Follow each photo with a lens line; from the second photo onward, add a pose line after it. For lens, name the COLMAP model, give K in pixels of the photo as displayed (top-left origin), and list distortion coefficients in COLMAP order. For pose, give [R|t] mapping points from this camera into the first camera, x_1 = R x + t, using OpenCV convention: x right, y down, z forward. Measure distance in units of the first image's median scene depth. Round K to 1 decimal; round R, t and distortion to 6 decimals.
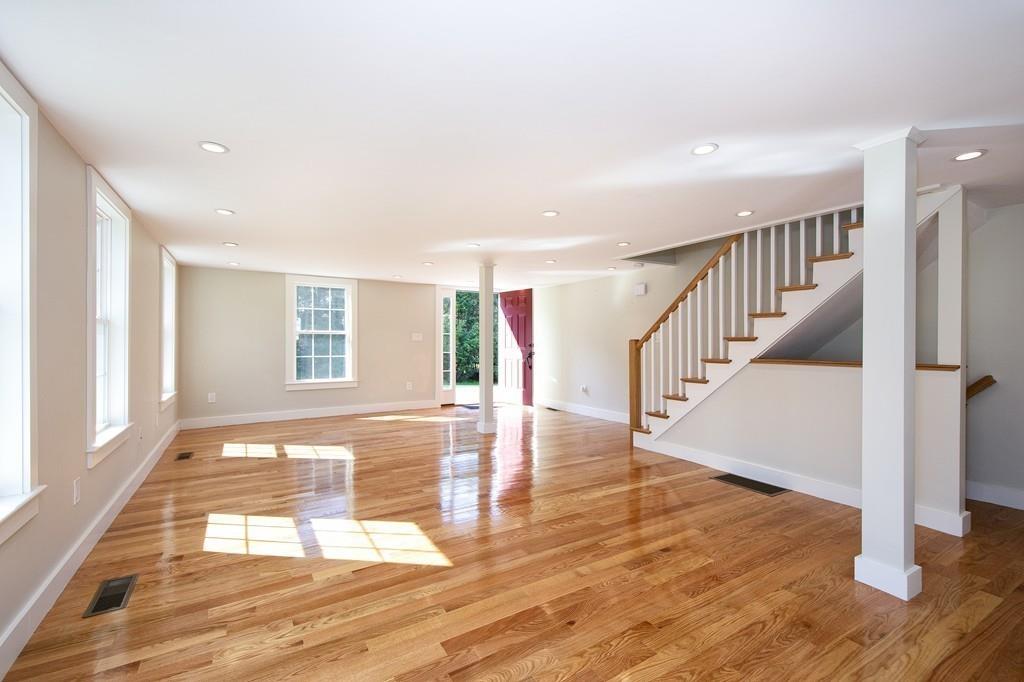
lens RADIAL K [[443.9, 0, 524.4], [0, 443.9, 341.7], [0, 0, 1]] dist [0.006866, 0.000068]
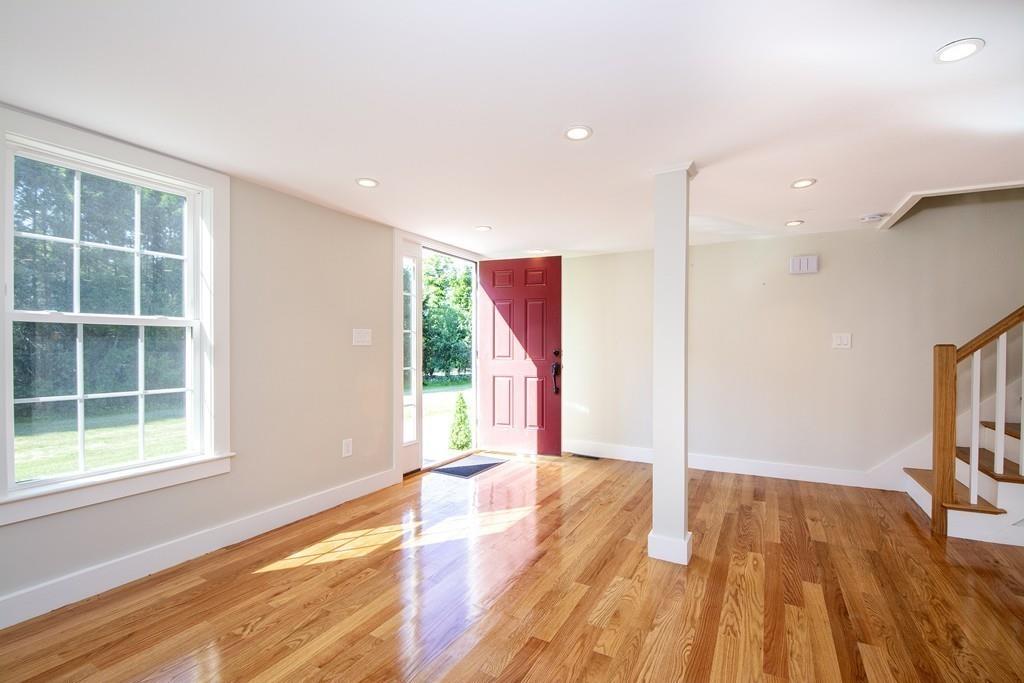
lens RADIAL K [[449.4, 0, 526.2], [0, 449.4, 342.7], [0, 0, 1]] dist [0.018017, -0.018252]
pose [[0.864319, 0.002005, 0.502940, -0.407341], [-0.000588, 0.999995, -0.002977, -0.004029], [-0.502943, 0.002277, 0.864316, 0.647311]]
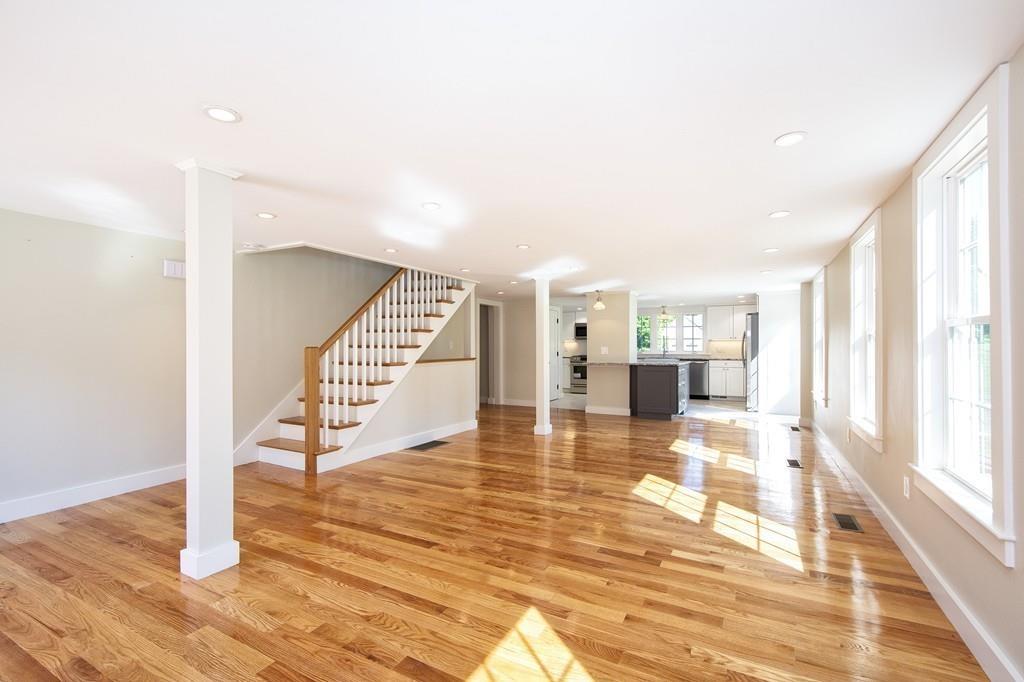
lens RADIAL K [[443.9, 0, 524.4], [0, 443.9, 341.7], [0, 0, 1]] dist [0.006866, 0.000068]
pose [[-0.503935, 0.009889, 0.863685, -0.564575], [0.002870, 0.999948, -0.009775, -0.004424], [-0.863737, -0.002447, -0.503937, 0.901248]]
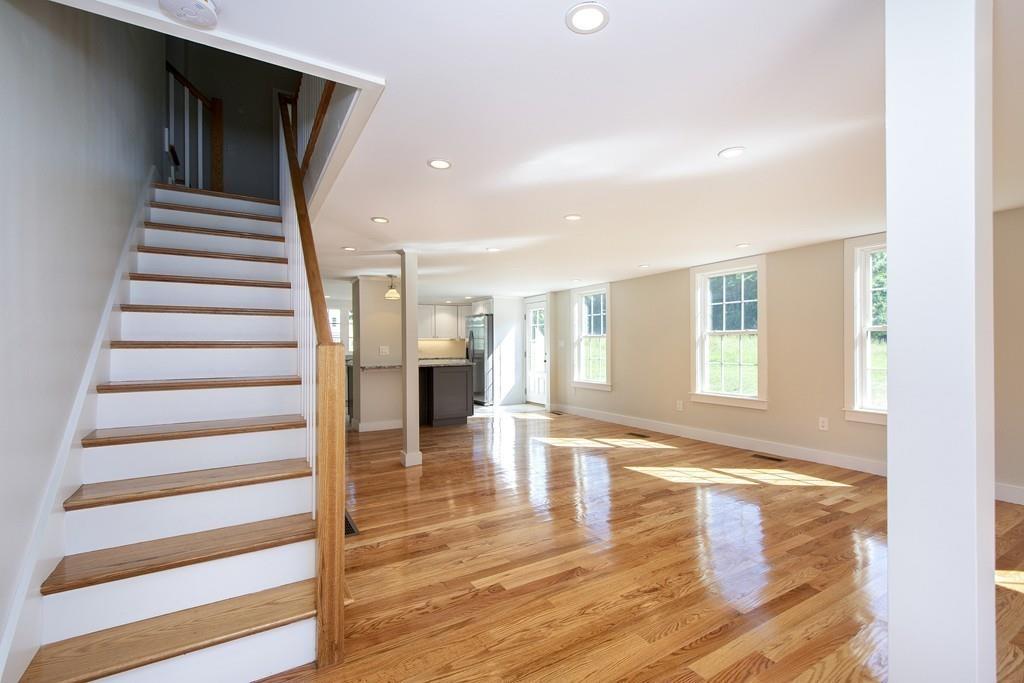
lens RADIAL K [[462.5, 0, 533.0], [0, 462.5, 340.6], [0, 0, 1]] dist [0.011508, -0.000038]
pose [[-0.999976, 0.006376, 0.002733, 0.080454], [0.006358, 0.999958, -0.006541, -0.004469], [-0.002774, -0.006524, -0.999975, 1.131948]]
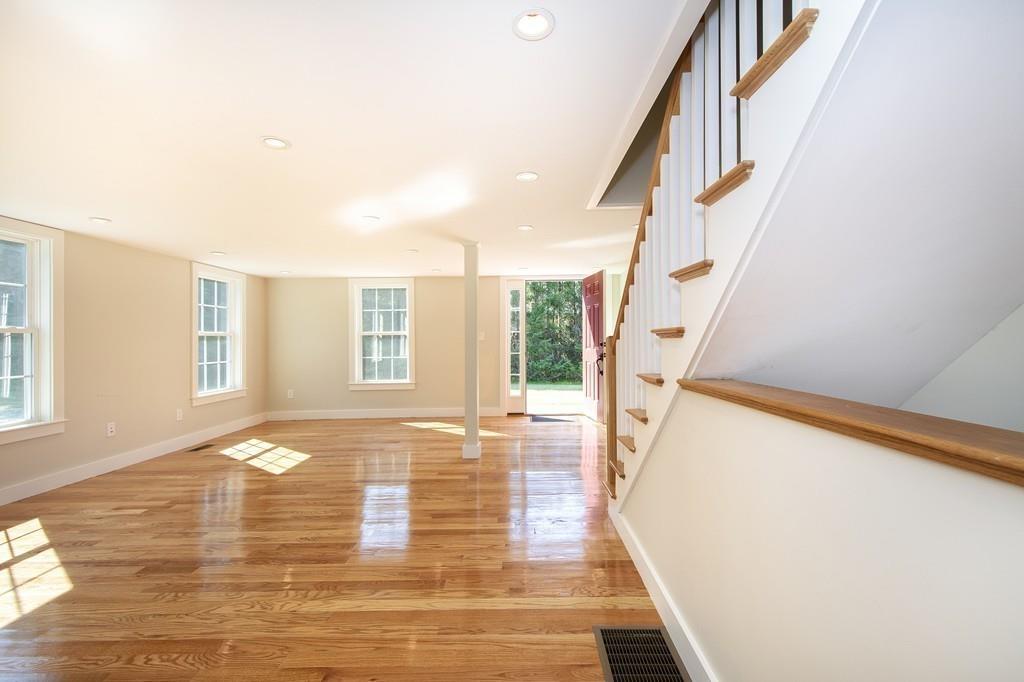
lens RADIAL K [[443.1, 0, 529.4], [0, 443.1, 337.8], [0, 0, 1]] dist [0.003288, -0.000051]
pose [[0.852216, -0.015872, -0.522949, 0.390655], [0.015412, 0.999868, -0.005233, -0.000900], [0.522963, -0.003600, 0.852348, 0.359423]]
